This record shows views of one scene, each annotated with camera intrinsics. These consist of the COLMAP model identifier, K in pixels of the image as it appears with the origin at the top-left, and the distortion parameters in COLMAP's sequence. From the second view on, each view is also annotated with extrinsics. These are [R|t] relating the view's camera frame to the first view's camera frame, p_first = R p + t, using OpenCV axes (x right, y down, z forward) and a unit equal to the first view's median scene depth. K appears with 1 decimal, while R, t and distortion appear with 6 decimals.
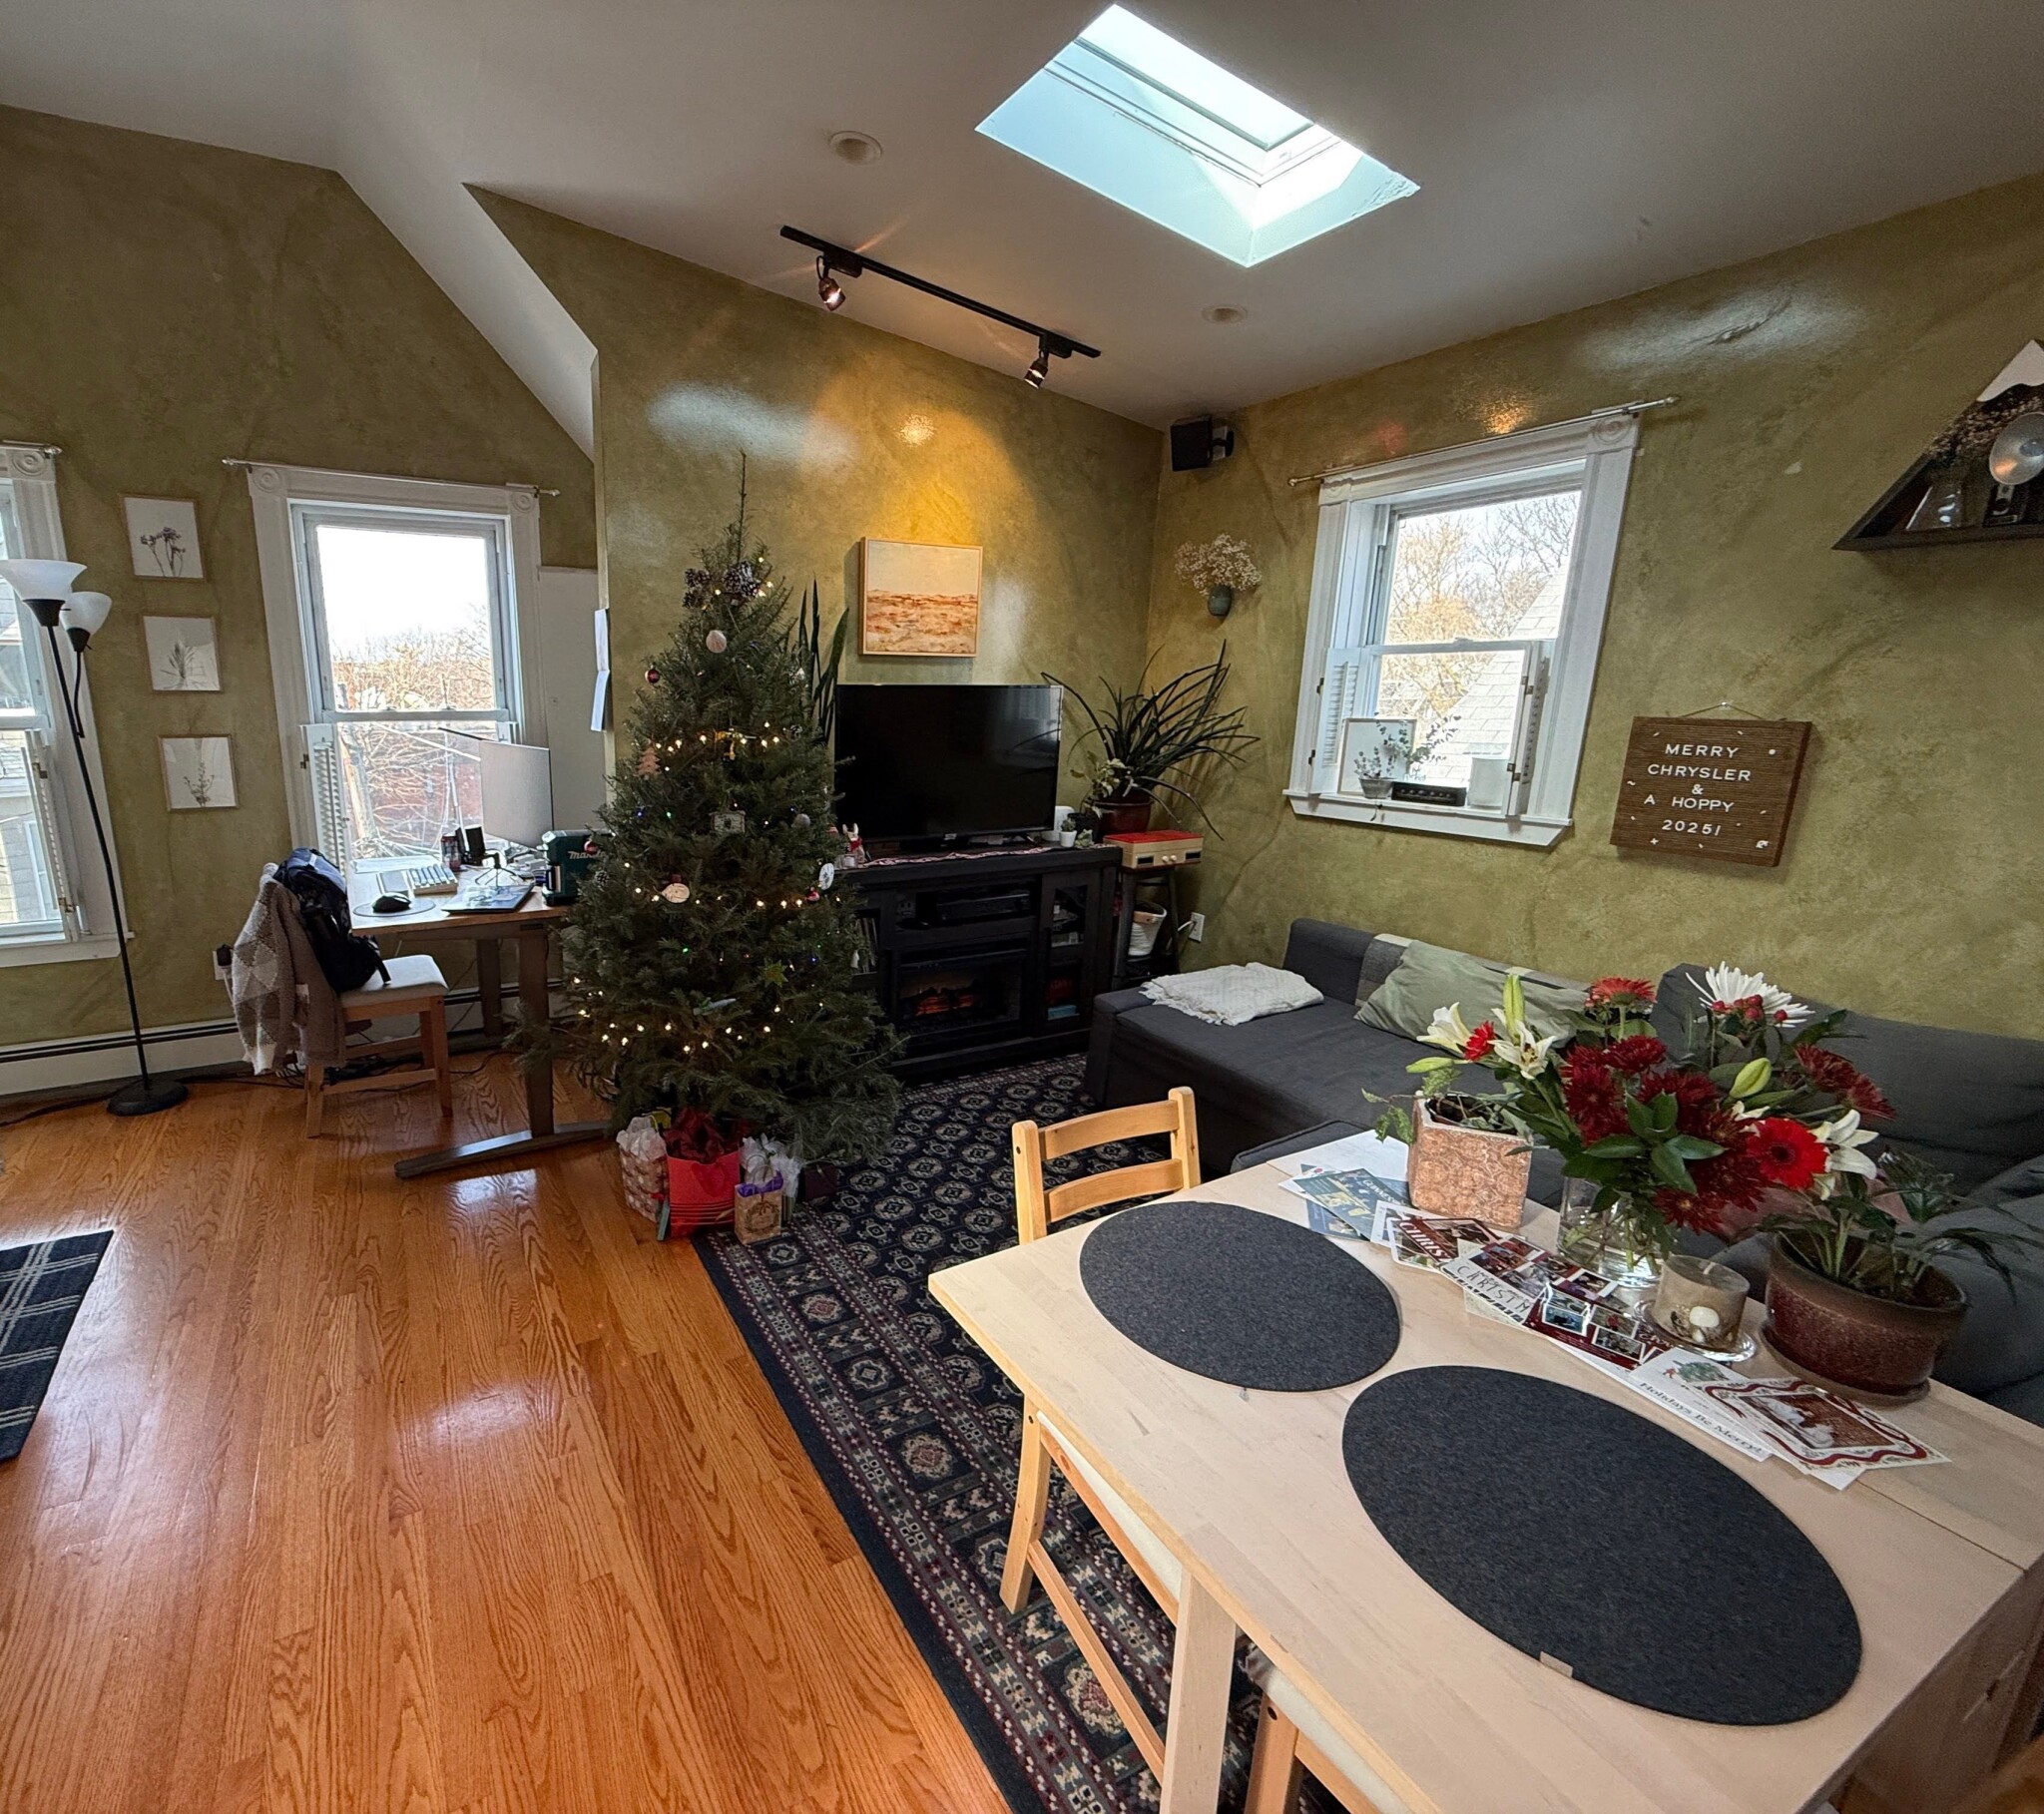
lens RADIAL K [[960.1, 0, 826.8], [0, 960.1, 910.8], [0, 0, 1]] dist [-0.002427, -0.000394]
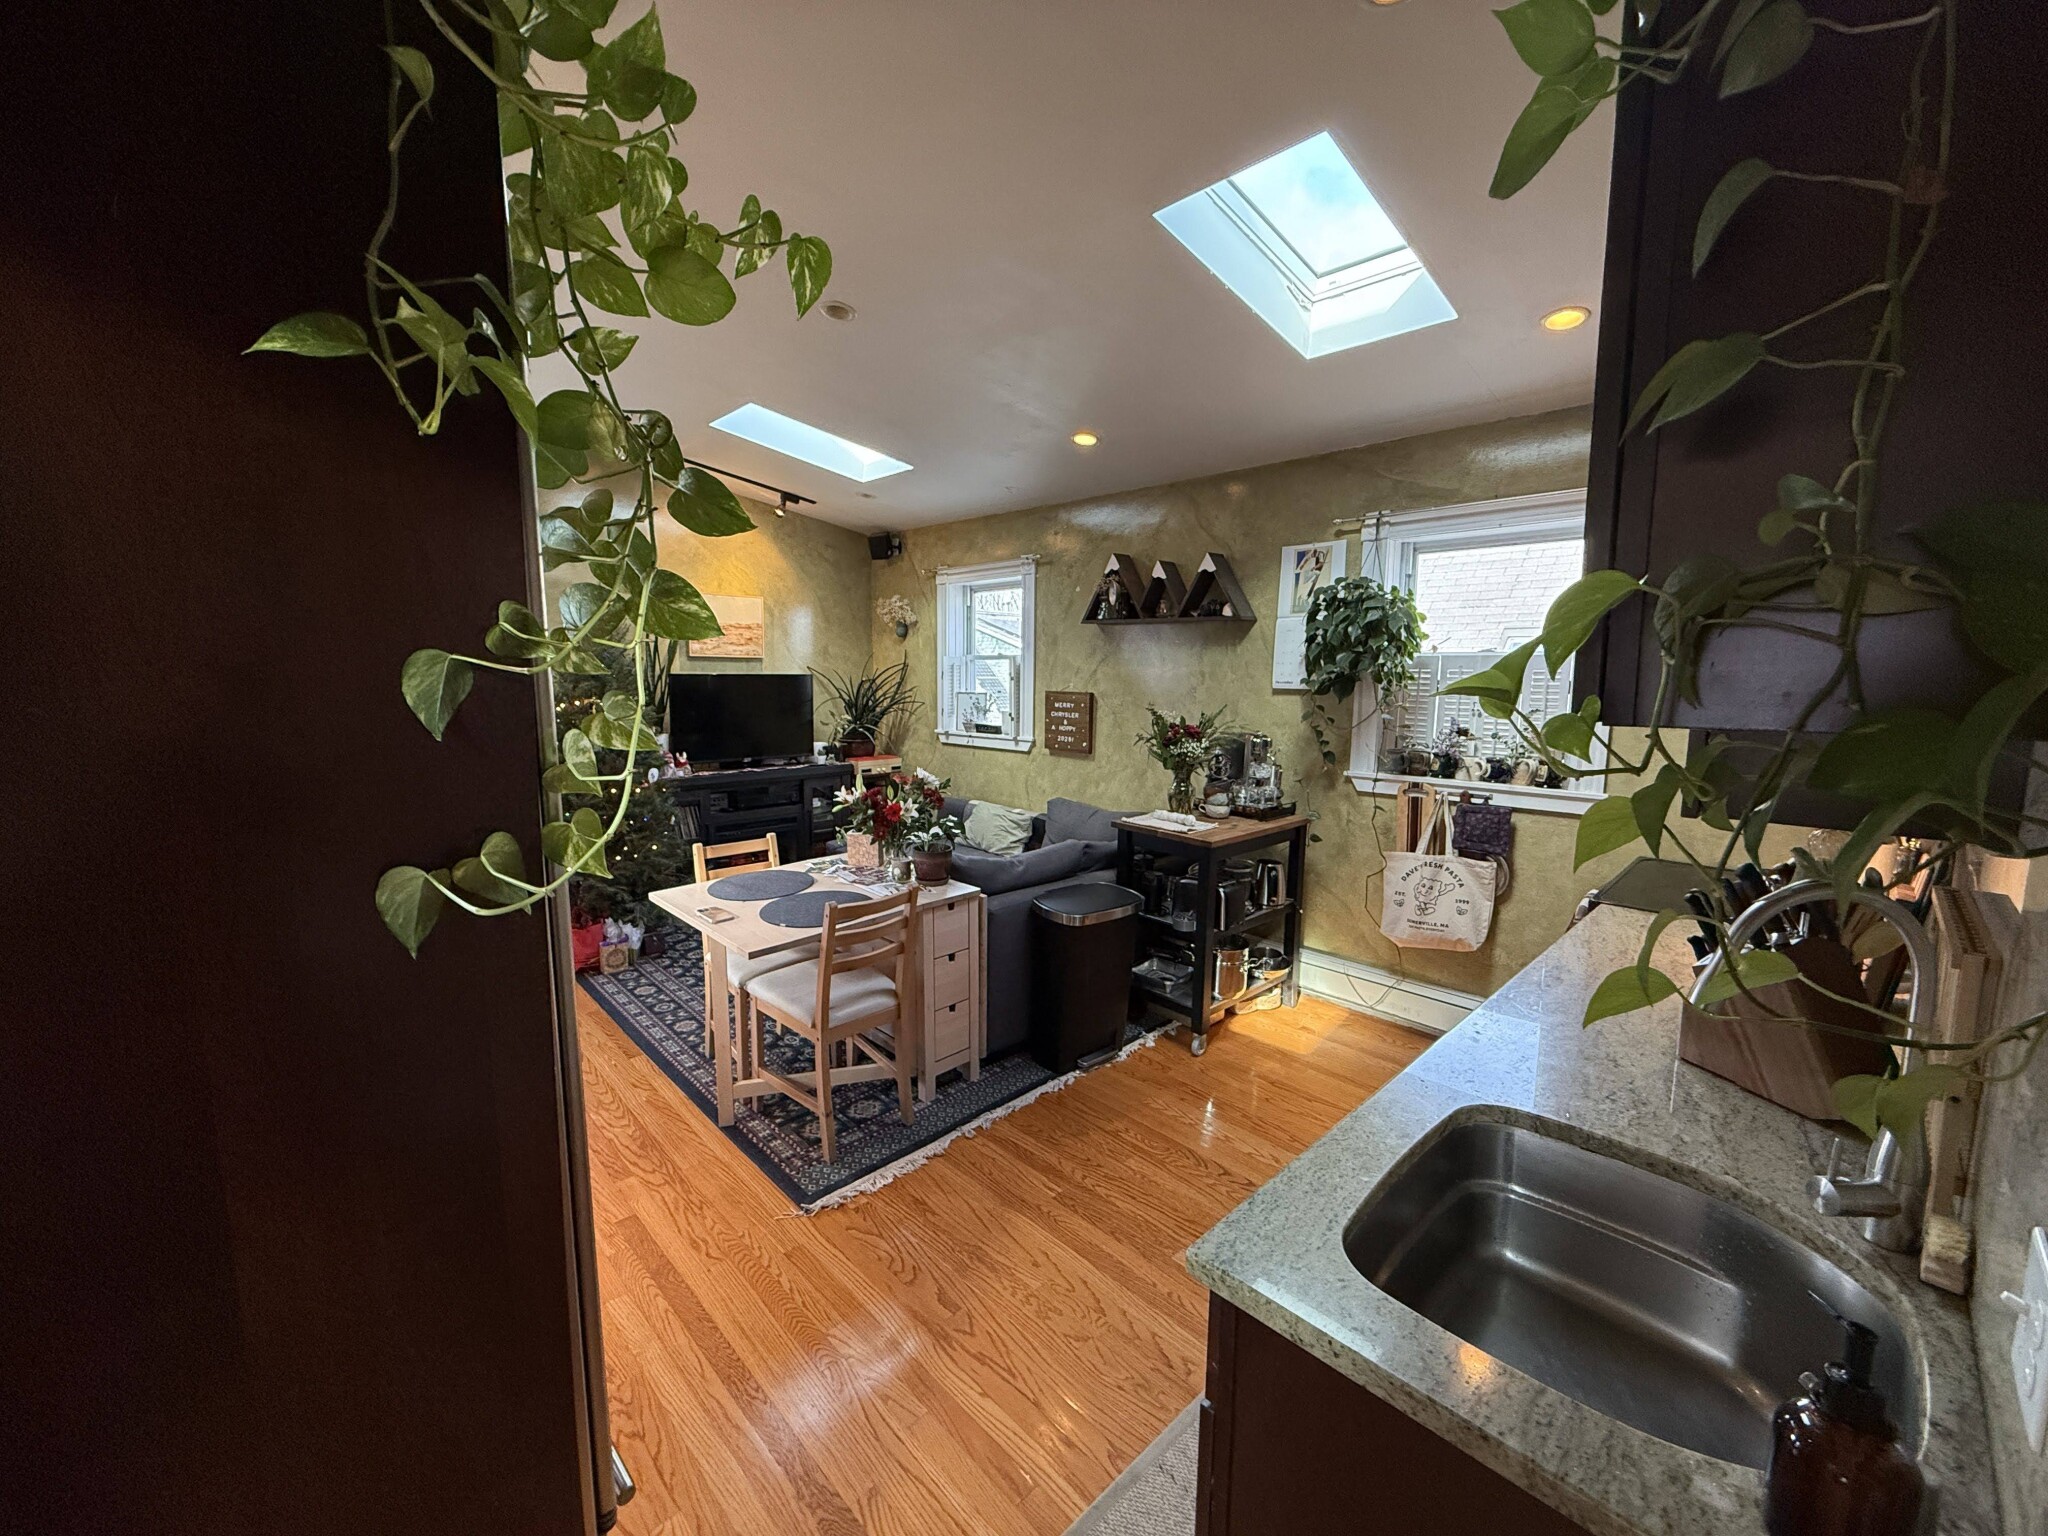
lens RADIAL K [[817.9, 0, 1019.6], [0, 817.9, 770.5], [0, 0, 1]] dist [-0.000316, 0.000150]
pose [[0.951519, -0.031058, 0.306019, 0.193202], [0.063180, 0.993410, -0.095626, 0.154172], [-0.301033, 0.110324, 0.947211, -0.734376]]
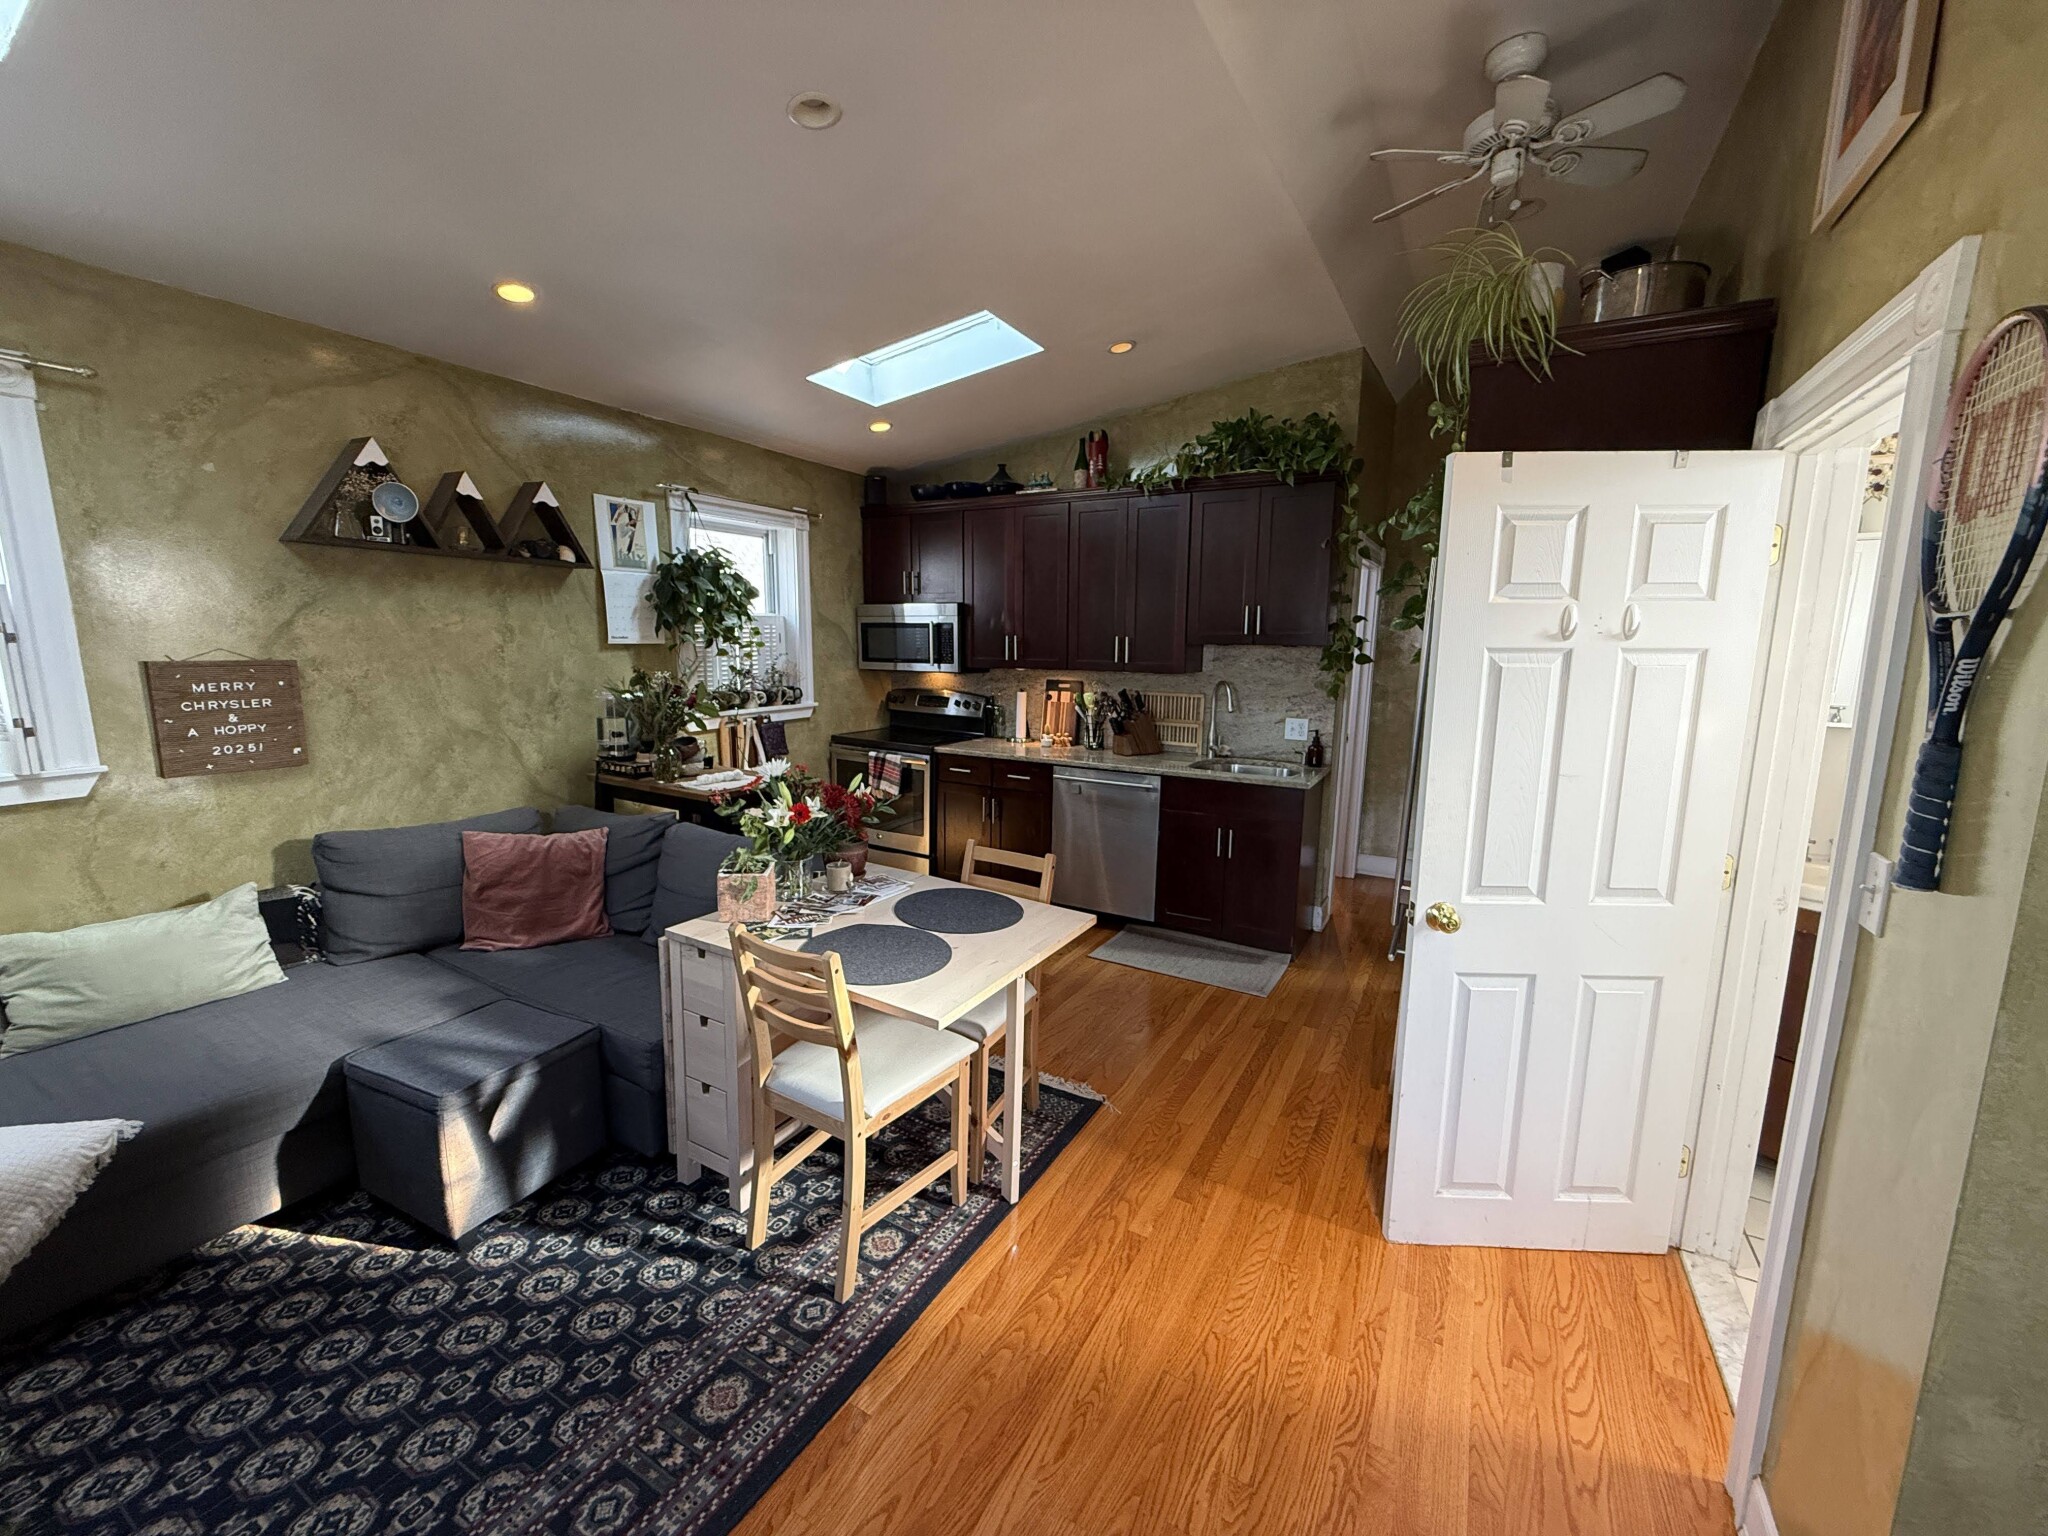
lens RADIAL K [[817.9, 0, 1023.0], [0, 817.9, 771.0], [0, 0, 1]] dist [-0.000316, 0.000150]
pose [[-0.572699, -0.146604, 0.806550, -0.478973], [0.170769, 0.940959, 0.292292, -0.181613], [-0.801782, 0.305129, -0.513851, 0.694854]]
